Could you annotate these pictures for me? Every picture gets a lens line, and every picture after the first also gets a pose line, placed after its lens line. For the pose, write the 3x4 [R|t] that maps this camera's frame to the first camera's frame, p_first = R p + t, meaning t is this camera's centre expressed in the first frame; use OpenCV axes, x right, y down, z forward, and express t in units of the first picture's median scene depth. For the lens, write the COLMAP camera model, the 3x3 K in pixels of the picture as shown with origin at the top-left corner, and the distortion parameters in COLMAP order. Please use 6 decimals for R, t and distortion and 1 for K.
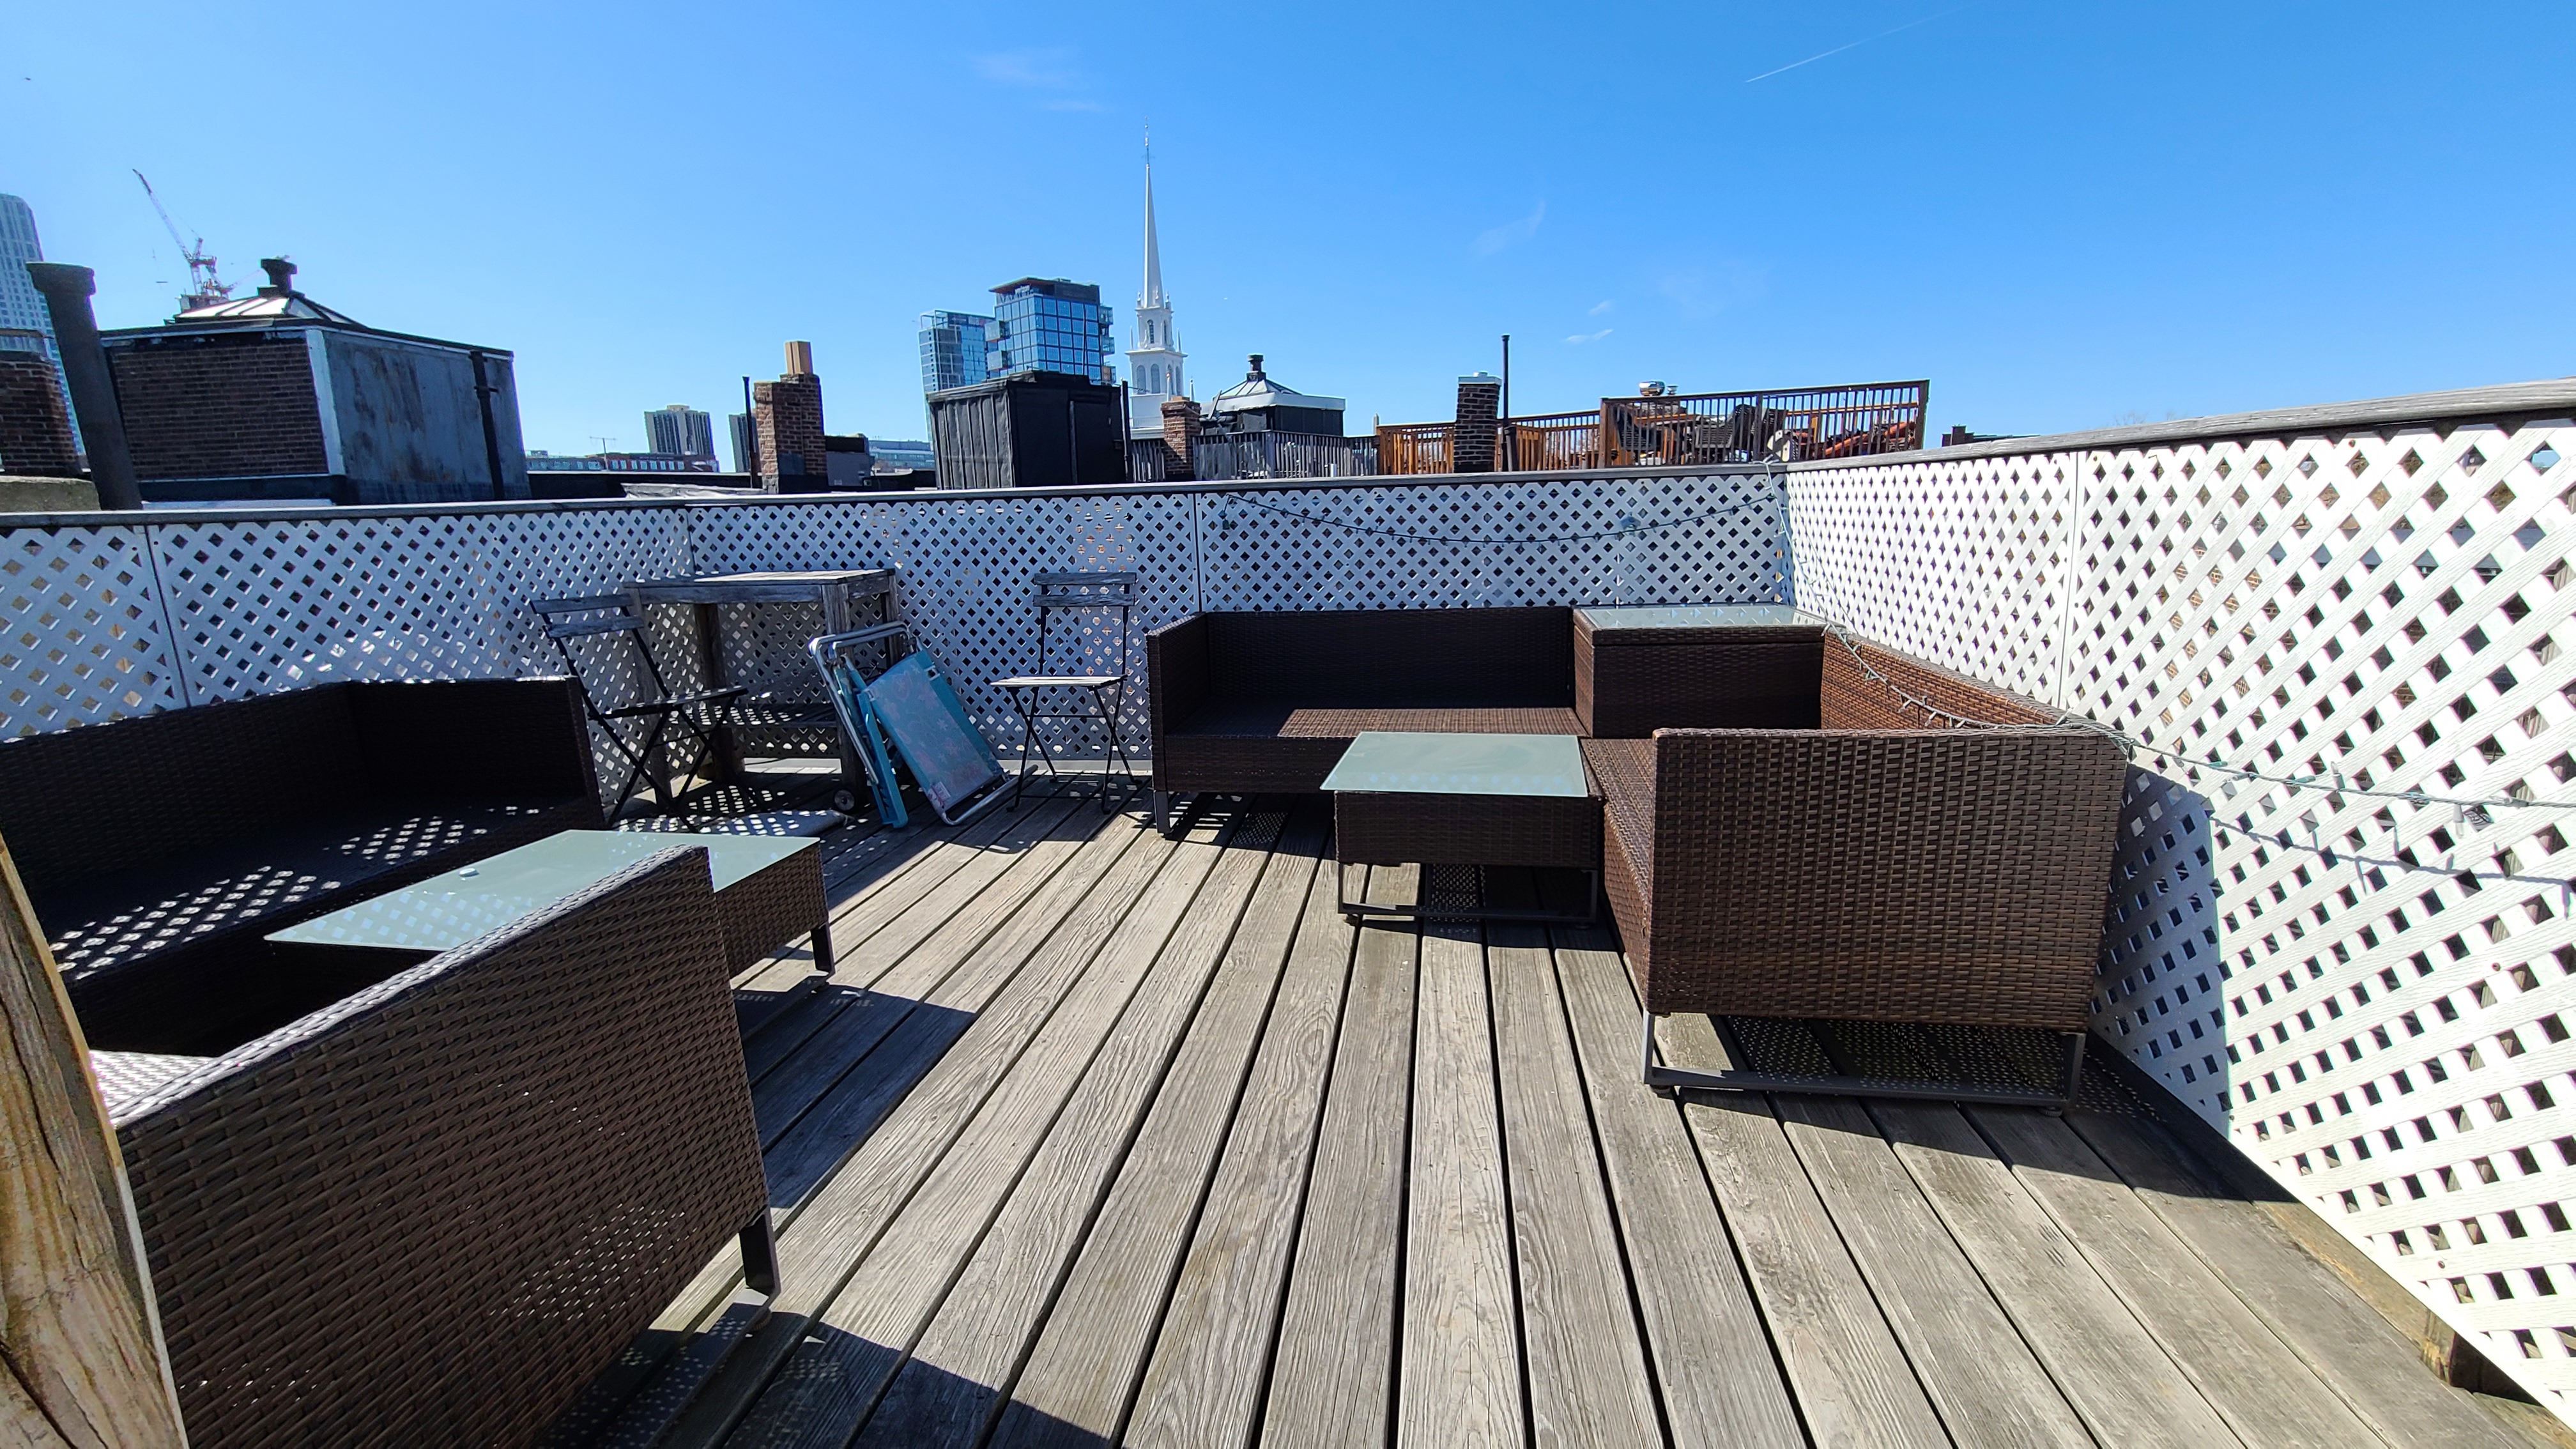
lens RADIAL K [[1059.1, 0, 1297.4], [0, 1059.1, 739.1], [0, 0, 1]] dist [0.001869, -0.000095]
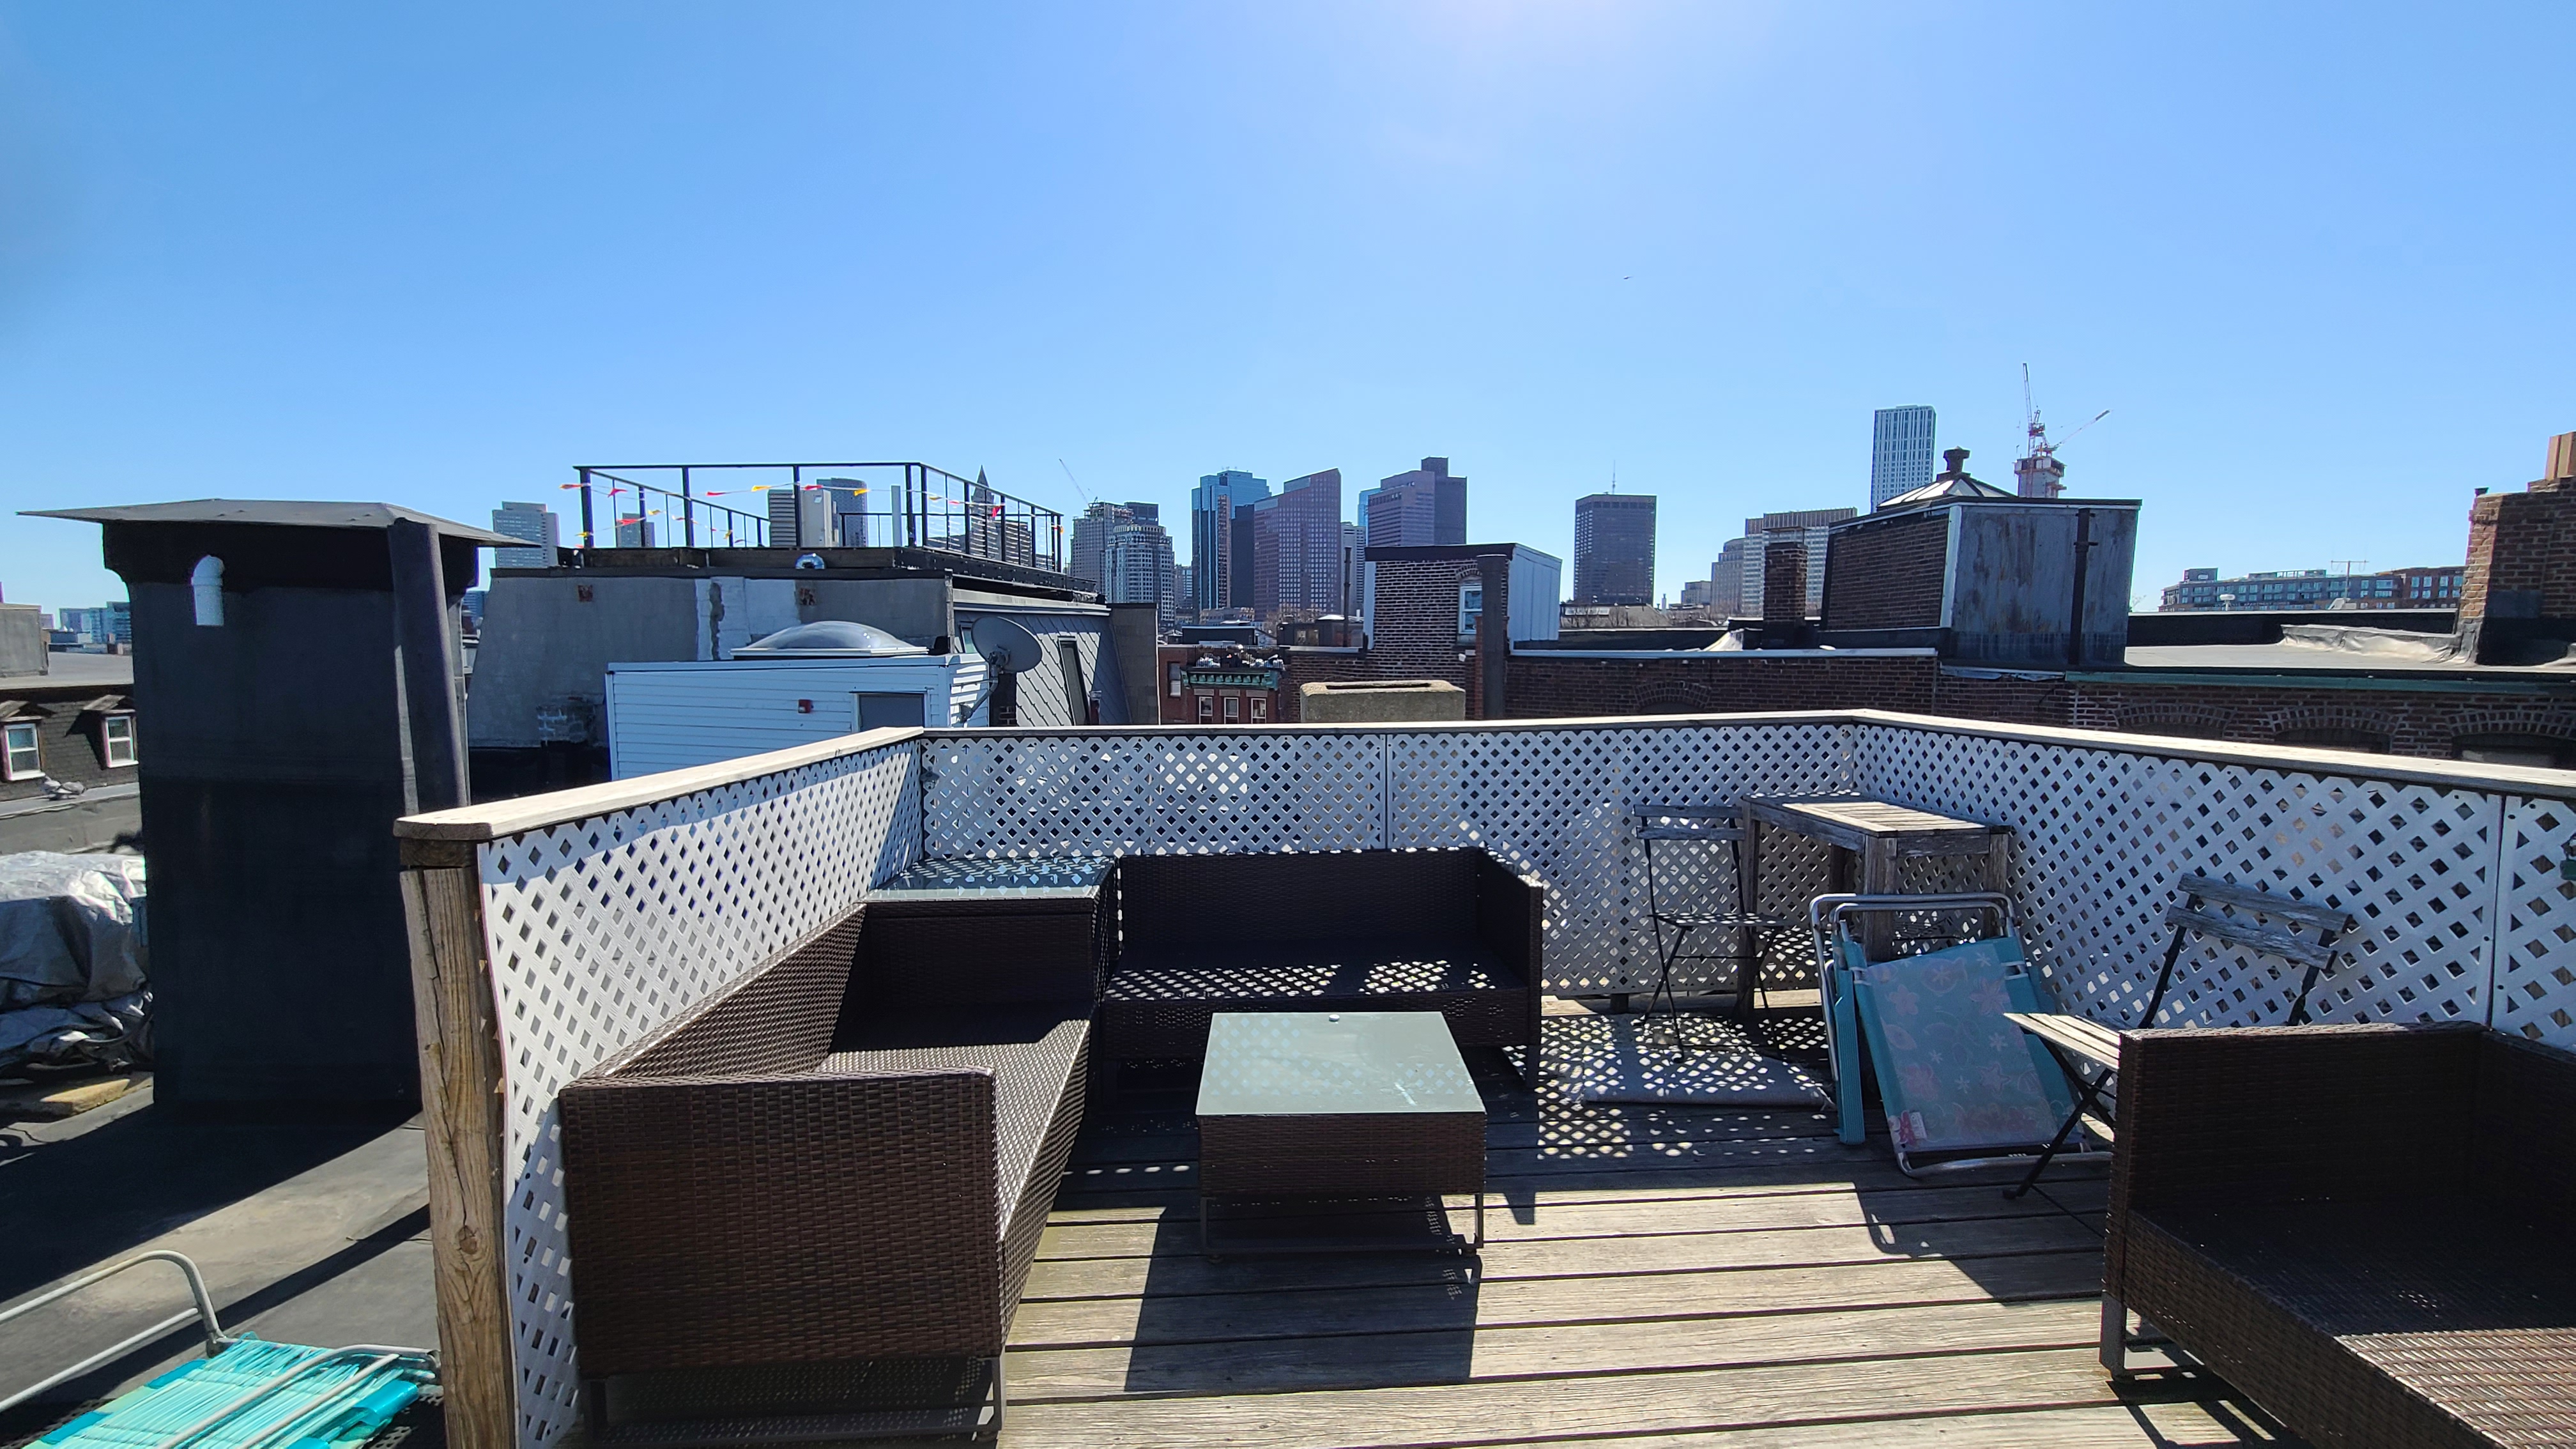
lens RADIAL K [[1059.1, 0, 1297.4], [0, 1059.1, 739.1], [0, 0, 1]] dist [0.001869, -0.000095]
pose [[0.200679, 0.104161, -0.974104, 0.269394], [-0.213211, 0.975141, 0.060347, -0.160503], [0.956174, 0.195579, 0.217898, 0.321862]]
